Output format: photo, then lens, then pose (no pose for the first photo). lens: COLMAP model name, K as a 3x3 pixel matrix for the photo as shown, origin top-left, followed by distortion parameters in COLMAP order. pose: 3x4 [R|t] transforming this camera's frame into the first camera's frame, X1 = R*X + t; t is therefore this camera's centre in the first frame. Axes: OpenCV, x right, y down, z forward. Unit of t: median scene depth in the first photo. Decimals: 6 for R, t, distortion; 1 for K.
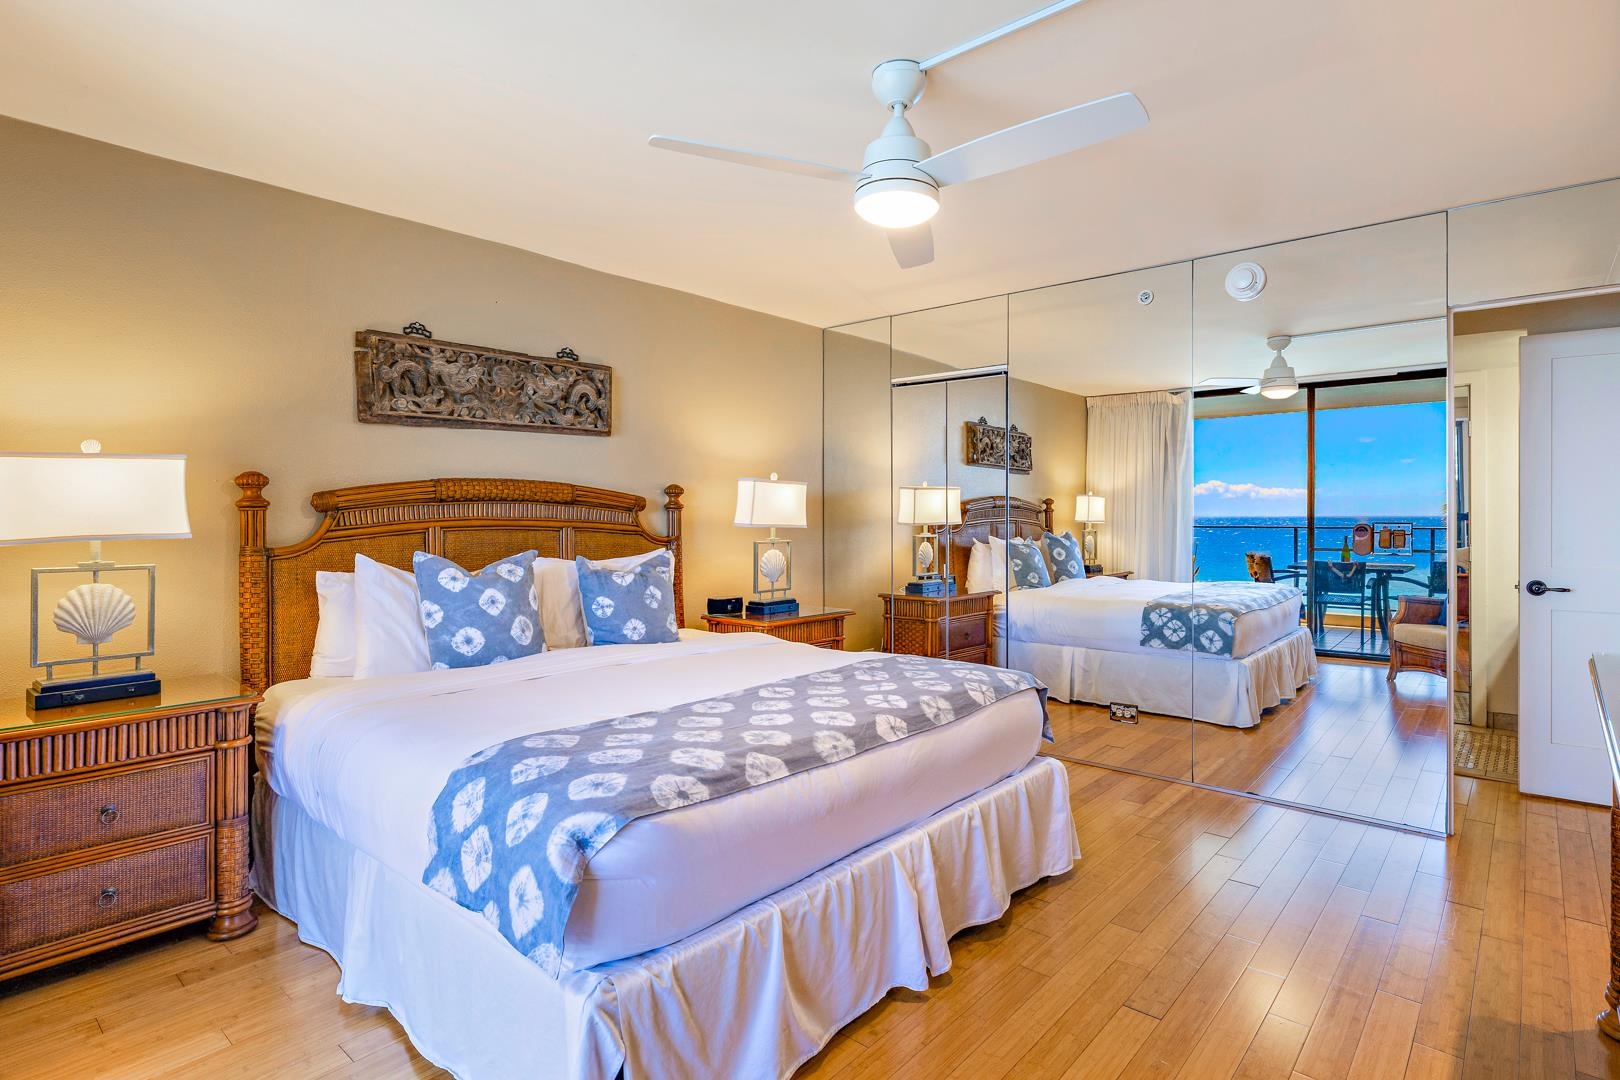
lens RADIAL K [[812.2, 0, 804.1], [0, 812.2, 511.8], [0, 0, 1]] dist [0.001921, 0.000382]
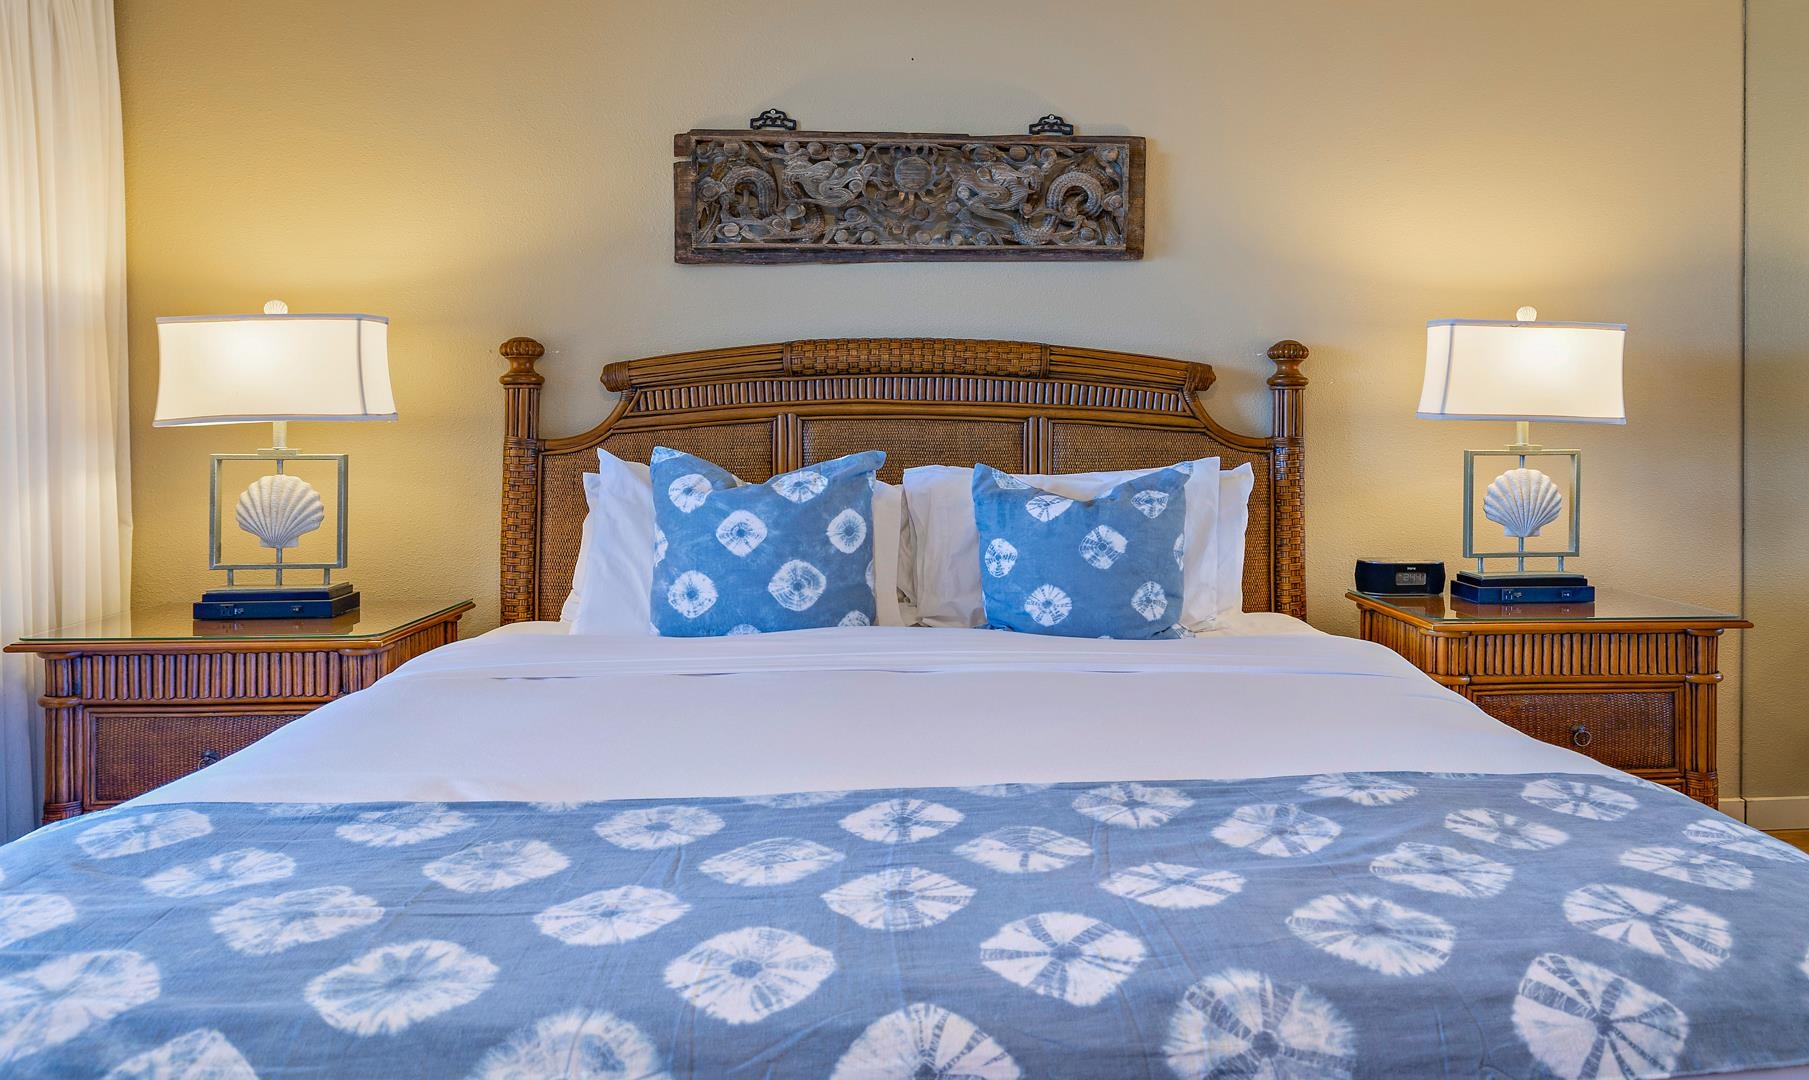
lens RADIAL K [[1020.4, 0, 1064.1], [0, 1020.4, 429.0], [0, 0, 1]] dist [-0.000023, 0.000911]
pose [[0.703884, -0.002451, -0.710311, 0.272764], [0.005605, 0.999982, 0.002104, 0.028568], [0.710293, -0.005462, 0.703885, 0.542068]]
